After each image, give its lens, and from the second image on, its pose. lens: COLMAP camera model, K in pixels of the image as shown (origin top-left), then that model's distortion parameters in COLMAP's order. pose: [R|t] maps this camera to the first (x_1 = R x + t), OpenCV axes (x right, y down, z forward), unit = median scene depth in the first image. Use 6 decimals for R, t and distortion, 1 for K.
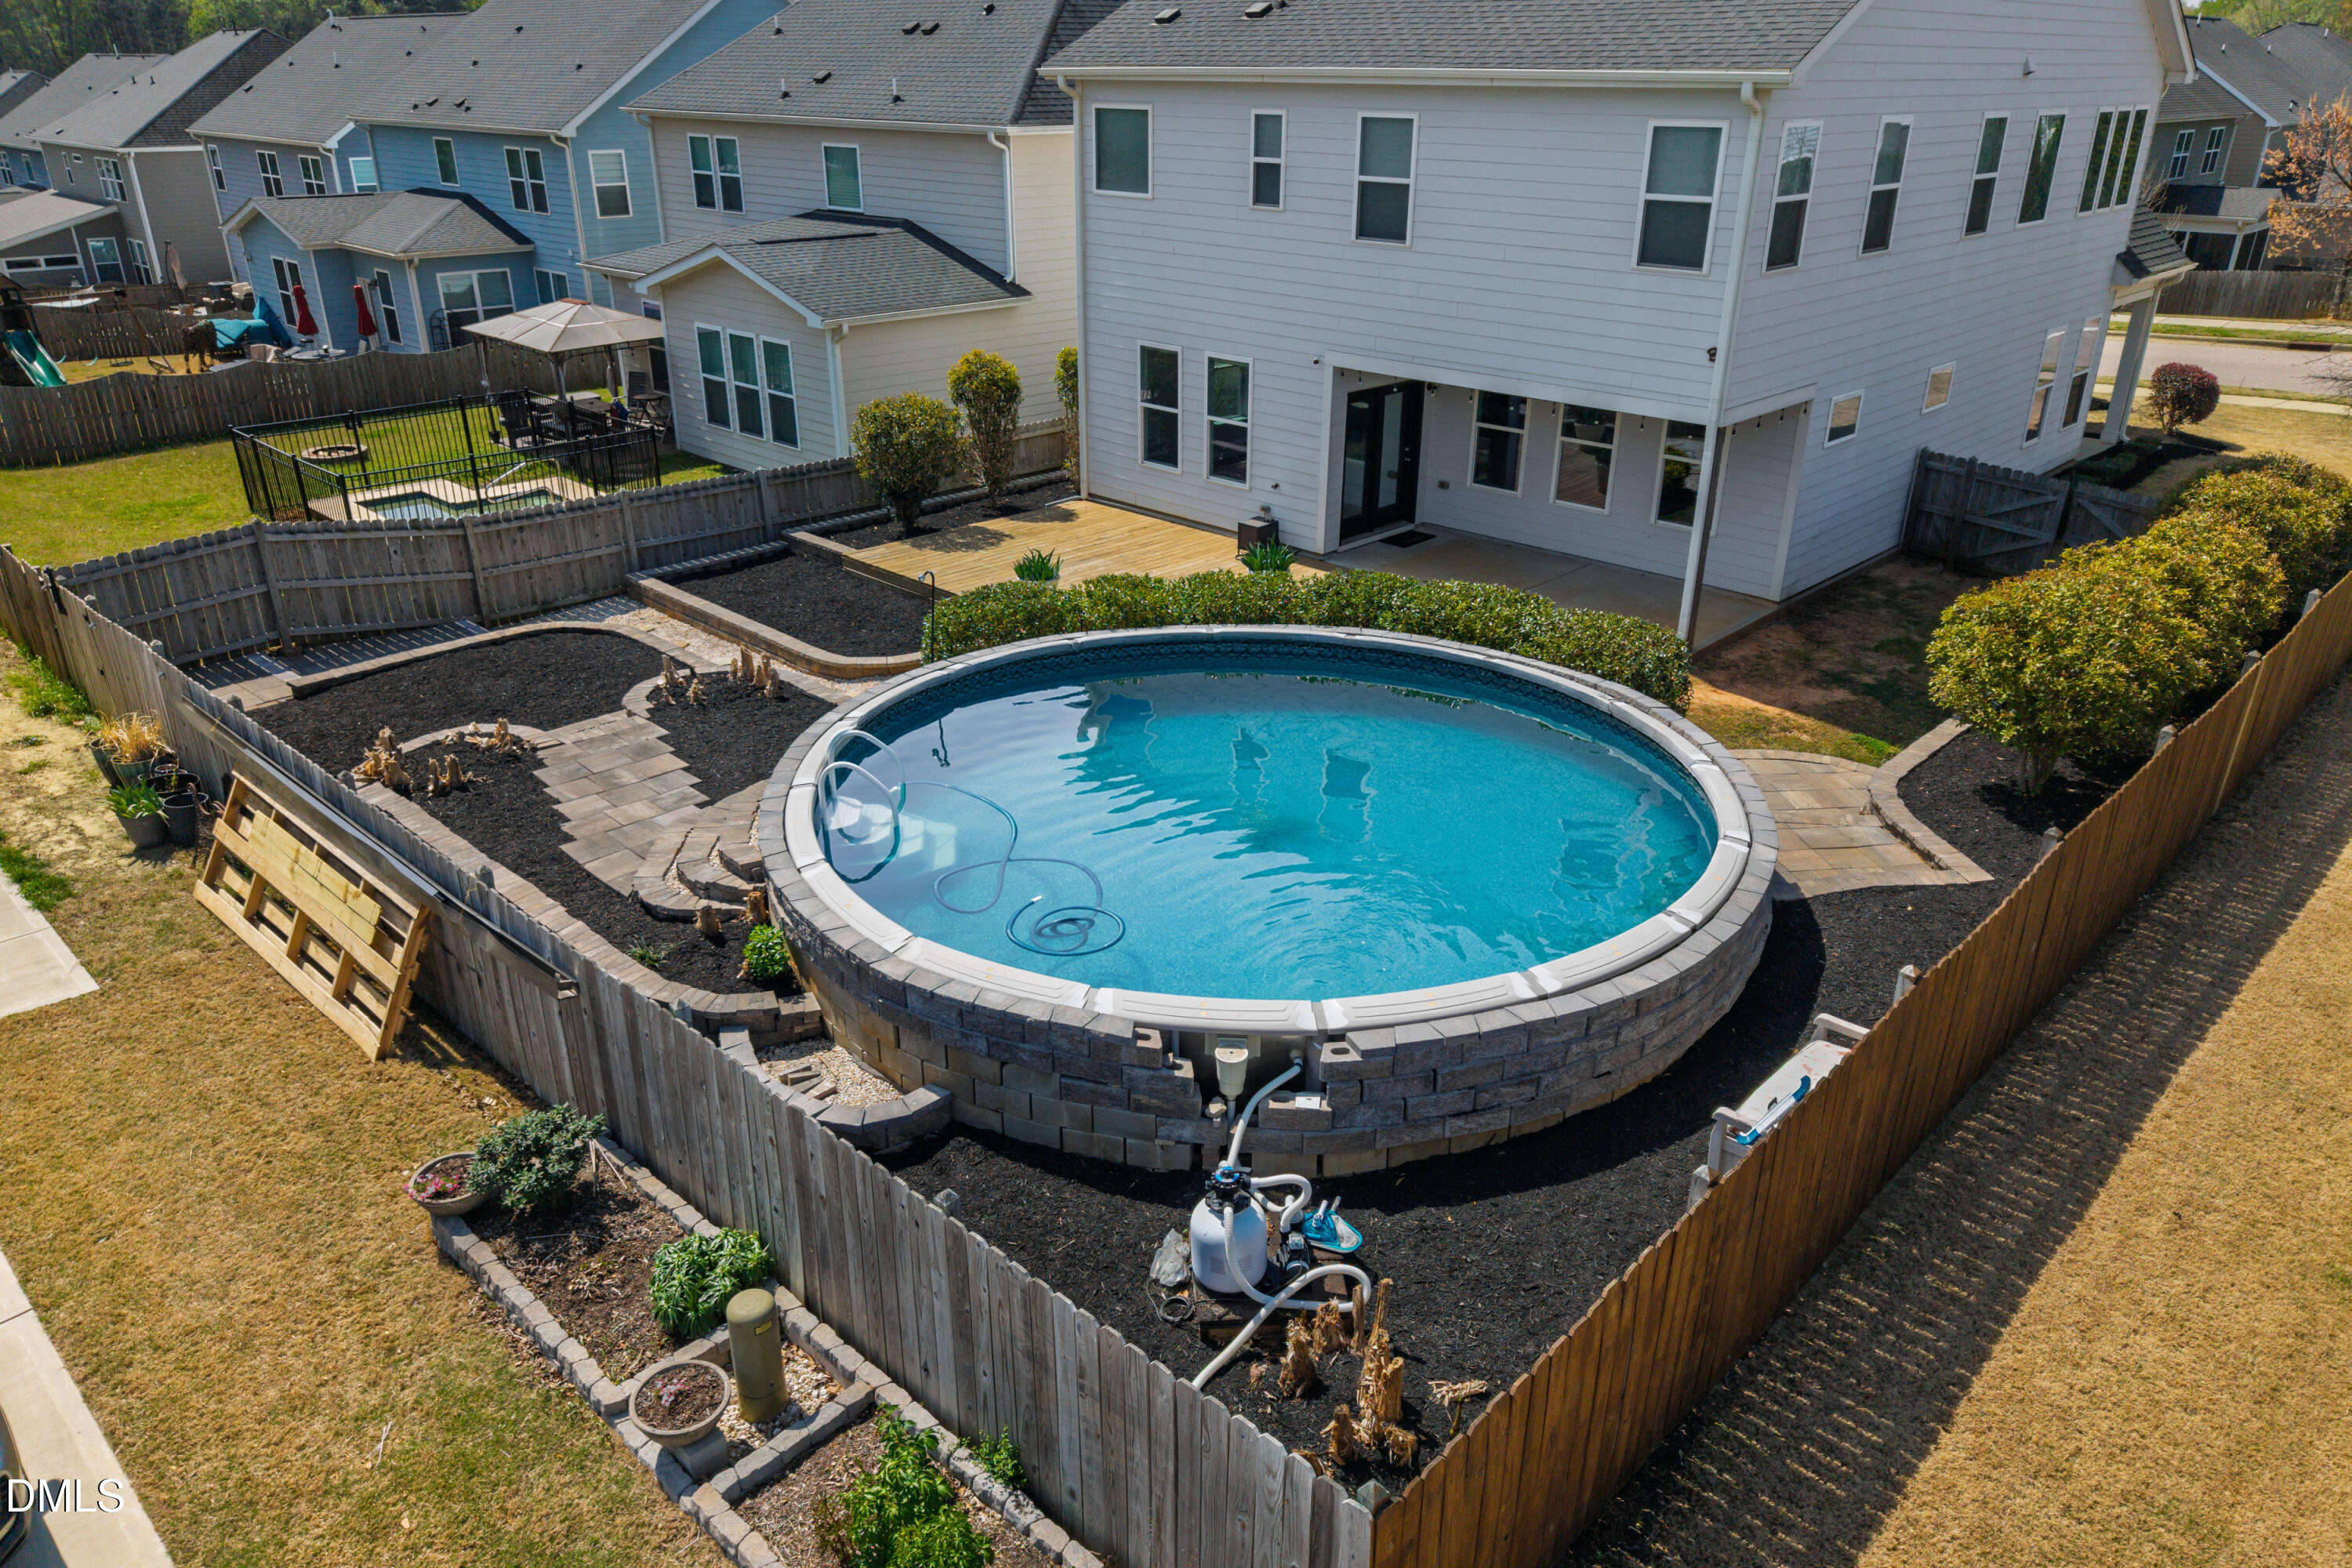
lens RADIAL K [[1578.1, 0, 1172.1], [0, 1578.1, 778.2], [0, 0, 1]] dist [0.015101, -0.009801]
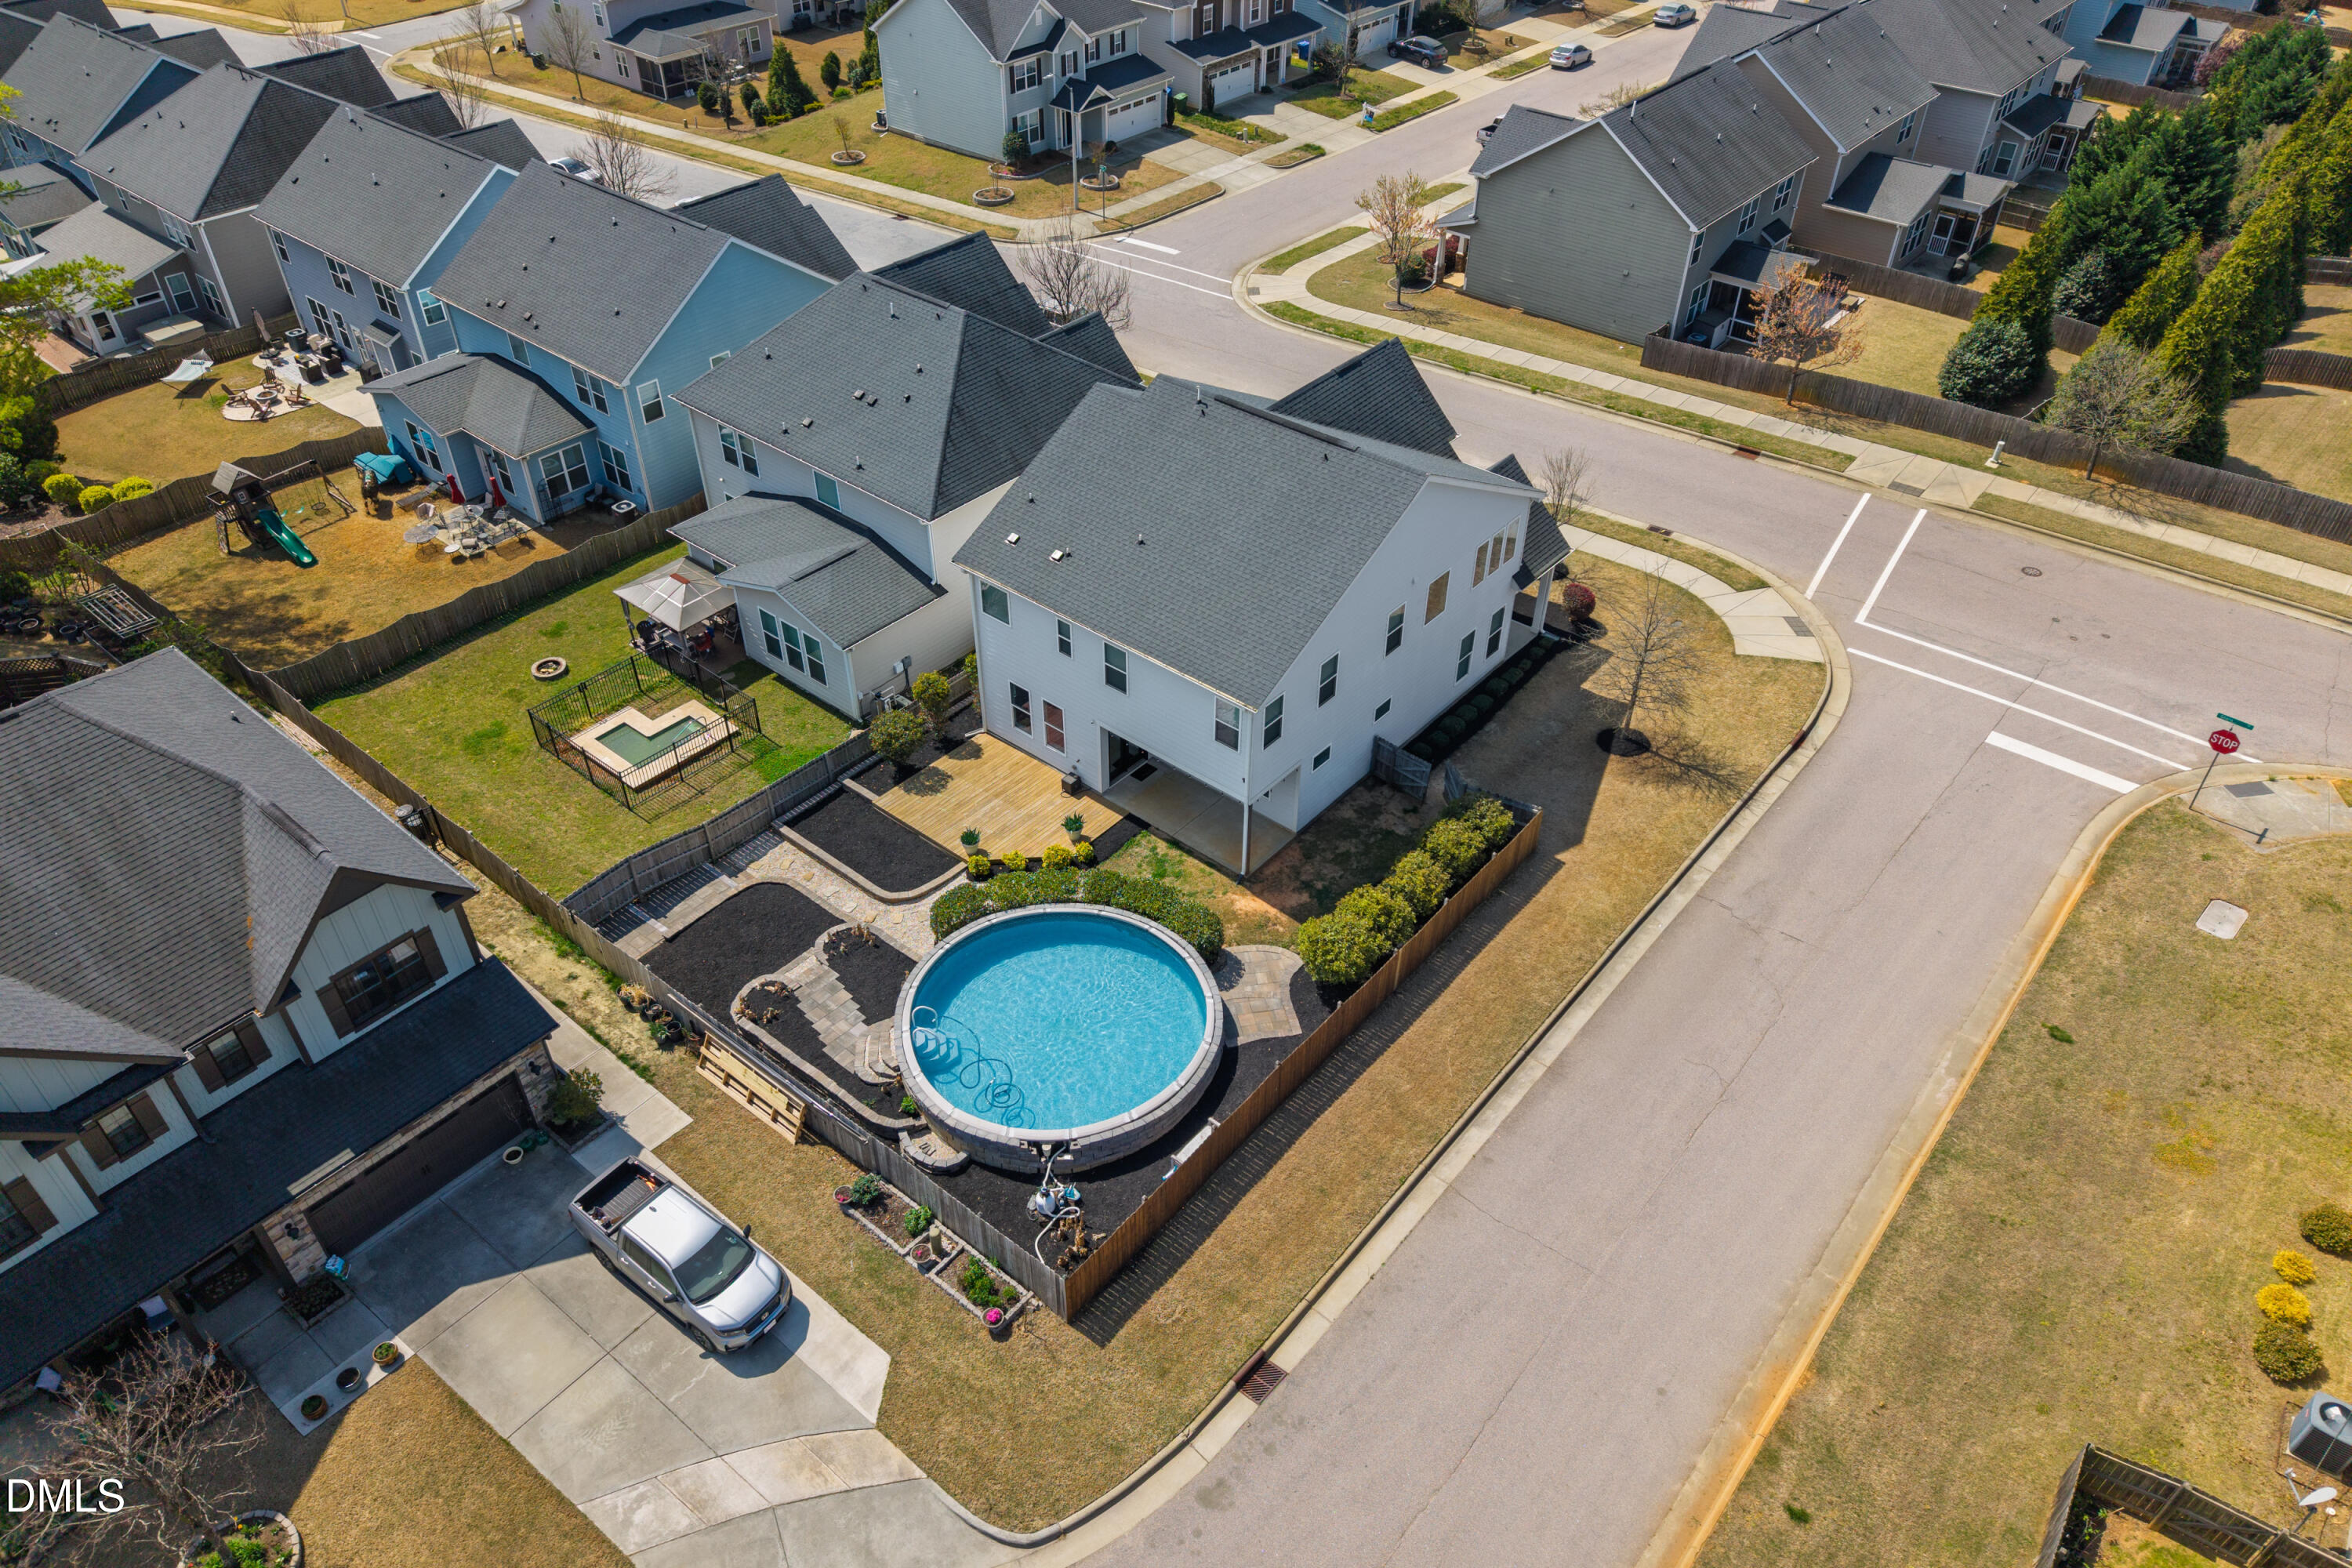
lens RADIAL K [[1578.1, 0, 1191.8], [0, 1578.1, 778.3], [0, 0, 1]] dist [0.015101, -0.009801]
pose [[0.996553, -0.048613, 0.067229, 0.148111], [0.029450, 0.964852, 0.261140, -1.407343], [-0.077560, -0.258260, 0.962957, -2.071783]]
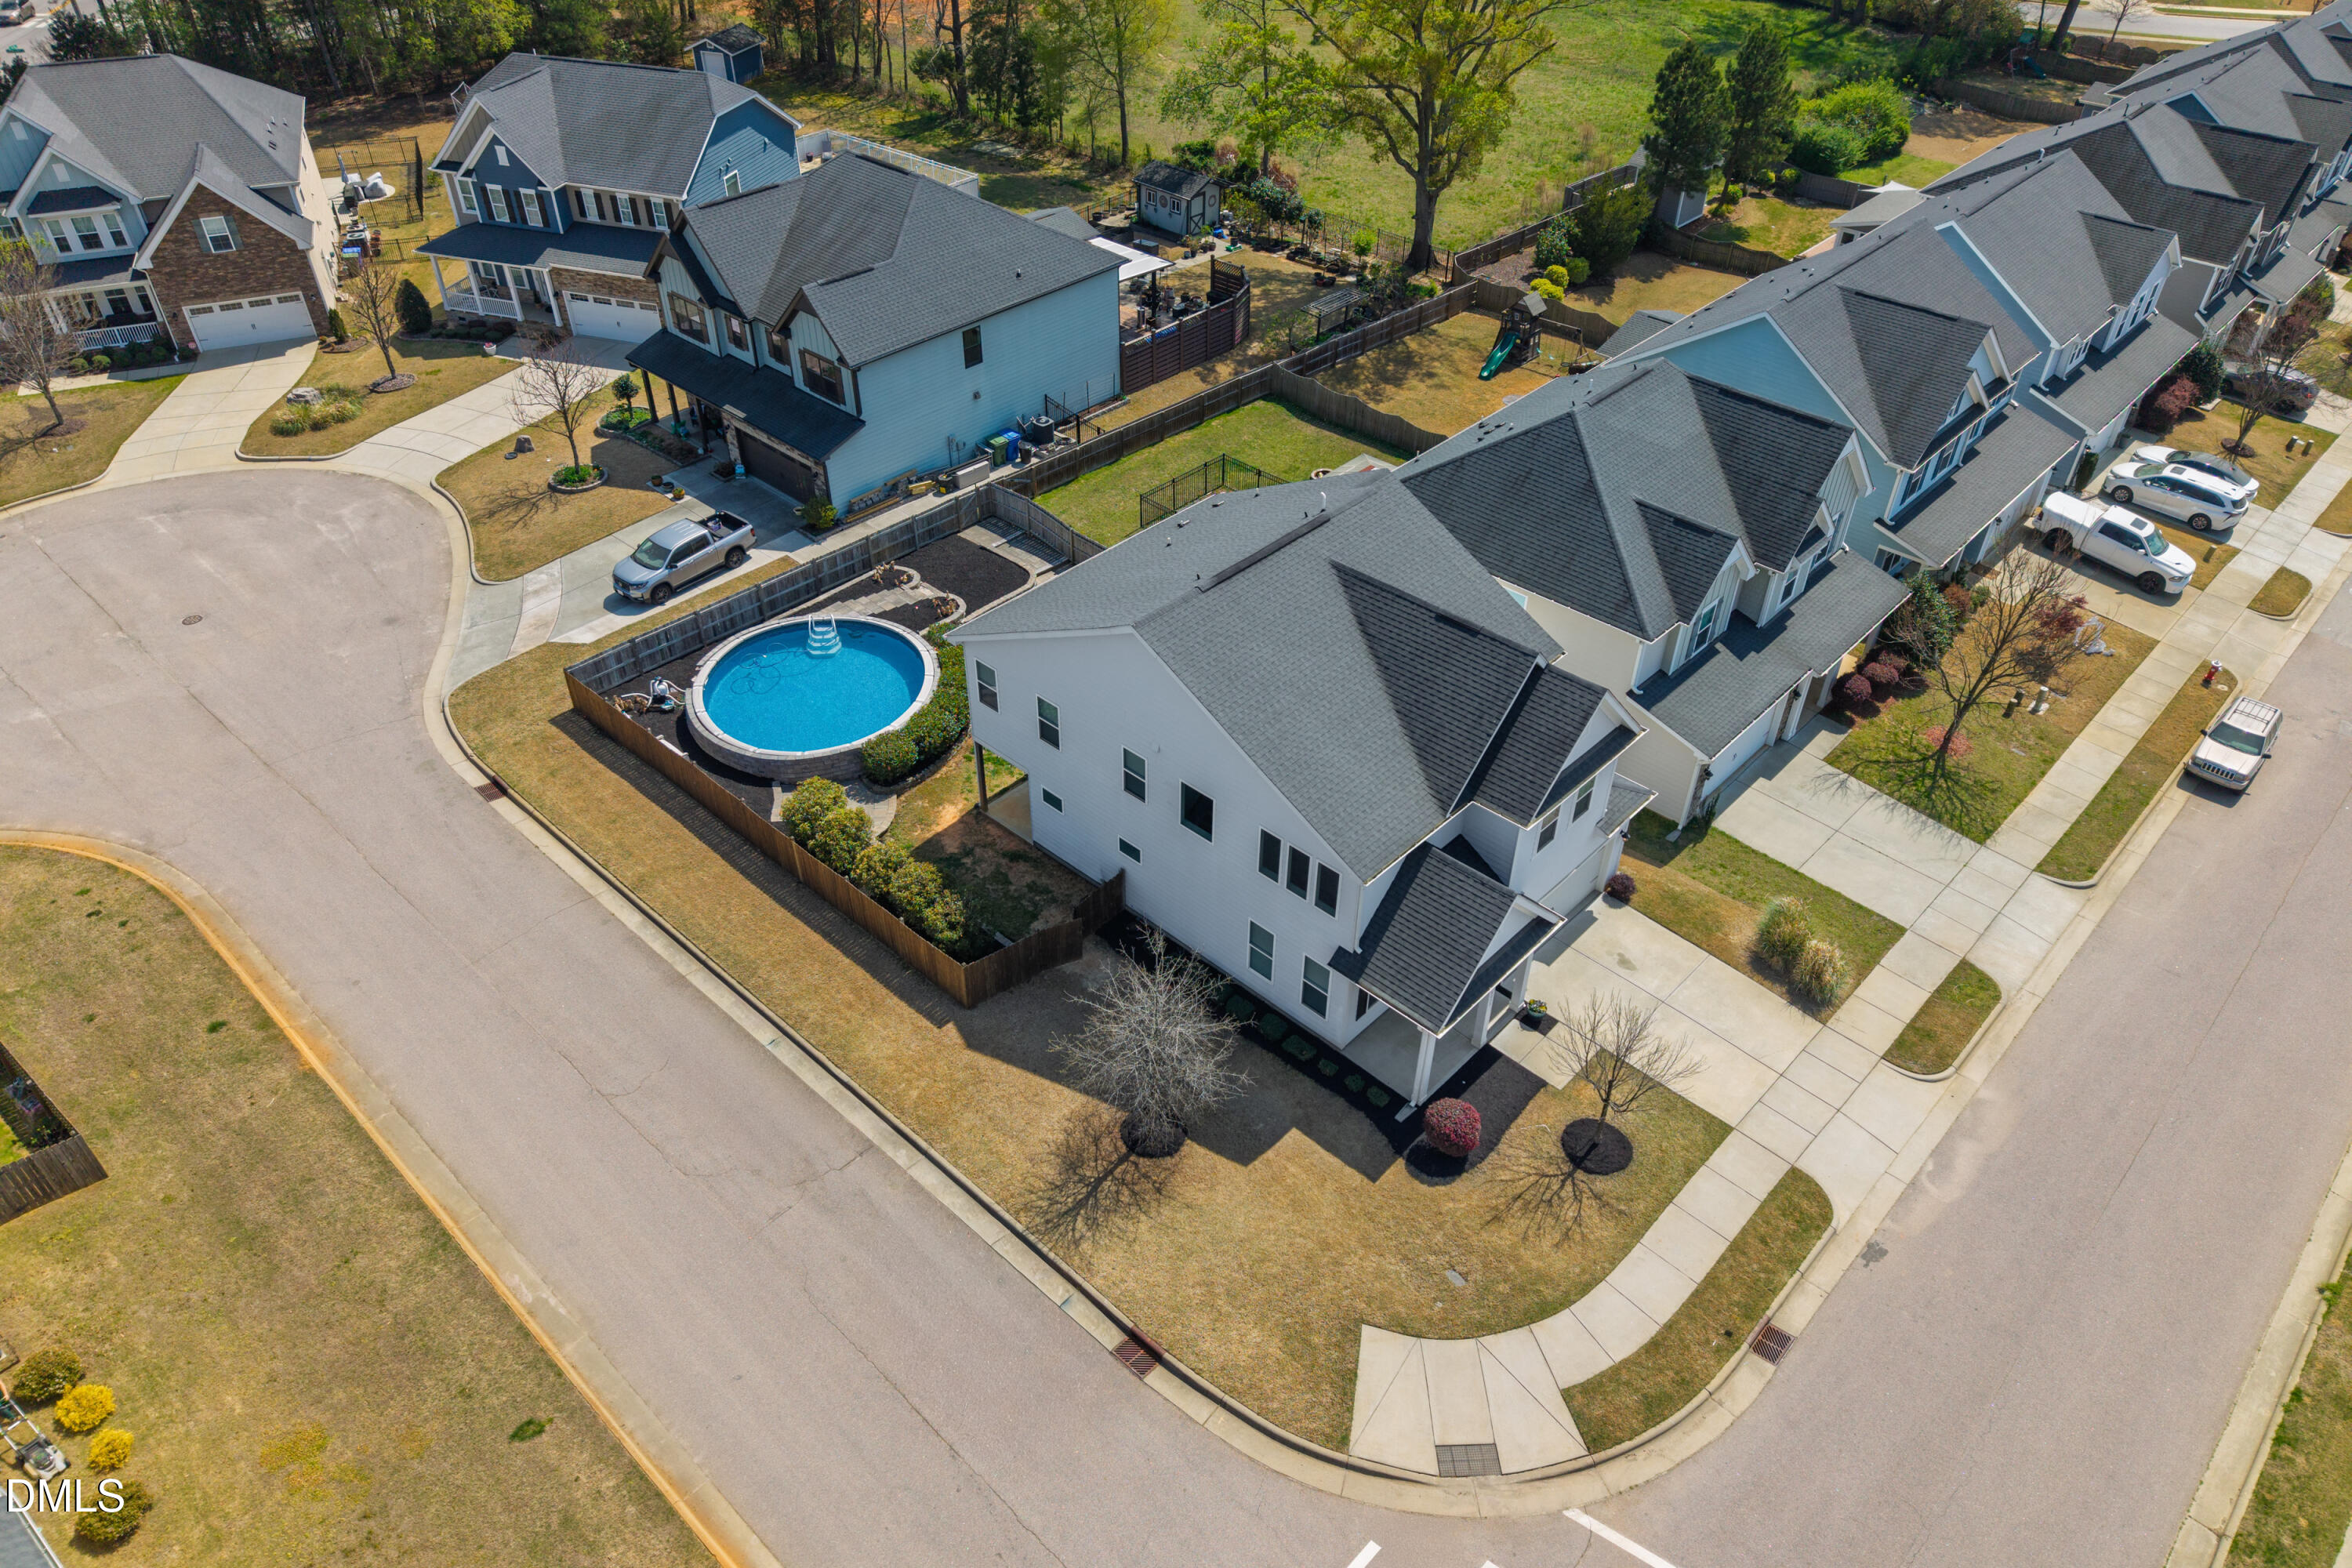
lens RADIAL K [[1578.1, 0, 1173.3], [0, 1578.1, 790.3], [0, 0, 1]] dist [0.015101, -0.009801]
pose [[0.016024, 0.626200, -0.779498, 3.811818], [-0.411768, 0.714553, 0.565563, -2.774808], [0.911148, 0.311910, 0.269299, 0.978353]]
